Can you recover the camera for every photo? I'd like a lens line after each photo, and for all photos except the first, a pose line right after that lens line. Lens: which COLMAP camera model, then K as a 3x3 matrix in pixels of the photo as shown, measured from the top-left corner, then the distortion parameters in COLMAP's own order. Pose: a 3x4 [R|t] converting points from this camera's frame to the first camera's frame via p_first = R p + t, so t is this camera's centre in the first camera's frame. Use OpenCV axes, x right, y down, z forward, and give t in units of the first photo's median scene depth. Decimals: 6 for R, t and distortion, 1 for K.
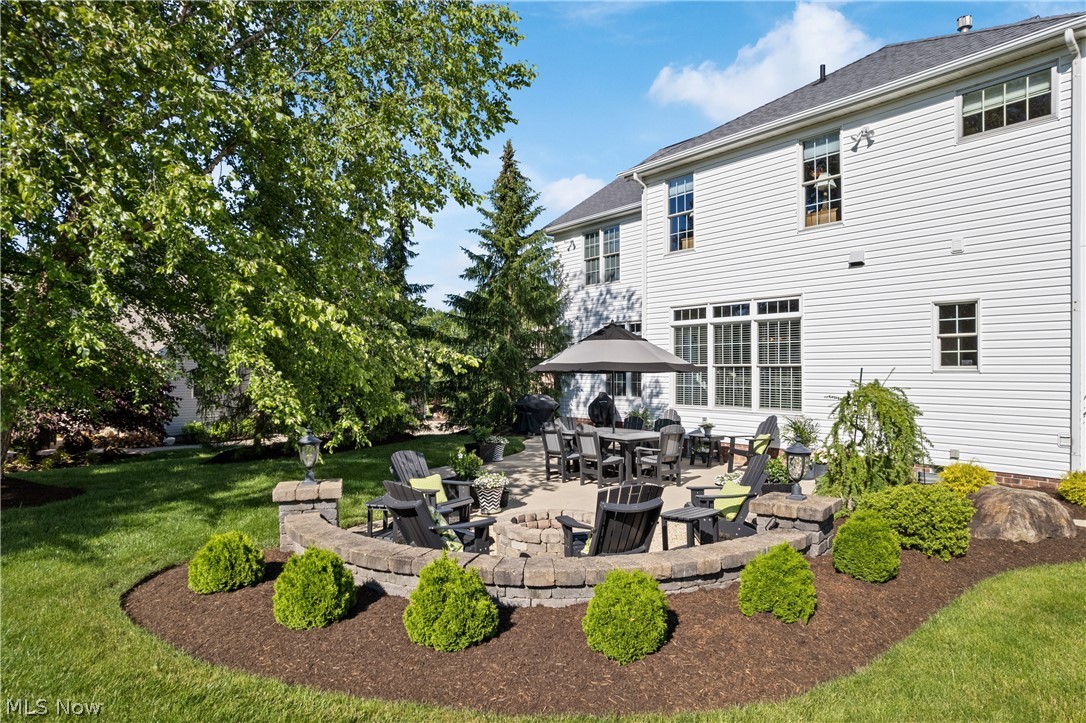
lens RADIAL K [[722.4, 0, 514.1], [0, 722.4, 360.0], [0, 0, 1]] dist [-0.067595, 0.034082]
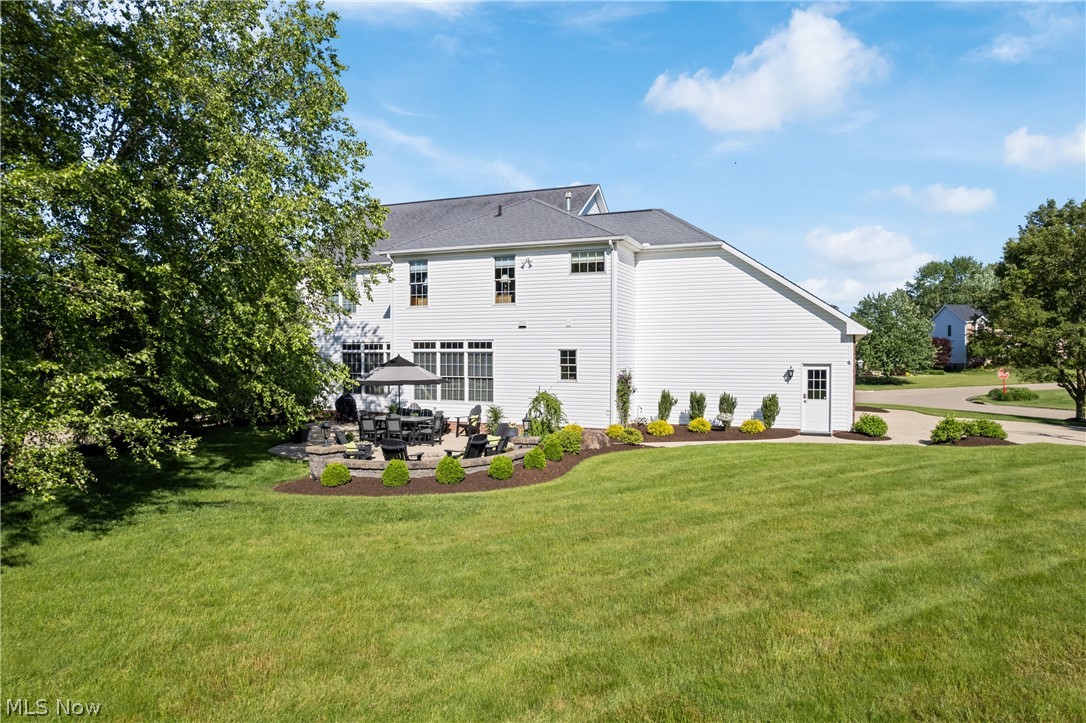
lens RADIAL K [[722.4, 0, 547.2], [0, 722.4, 353.5], [0, 0, 1]] dist [-0.067595, 0.034082]
pose [[0.840169, 0.000398, 0.542324, -0.497933], [-0.005631, 0.999952, 0.007991, -0.071194], [-0.542295, -0.009768, 0.840131, -0.652843]]
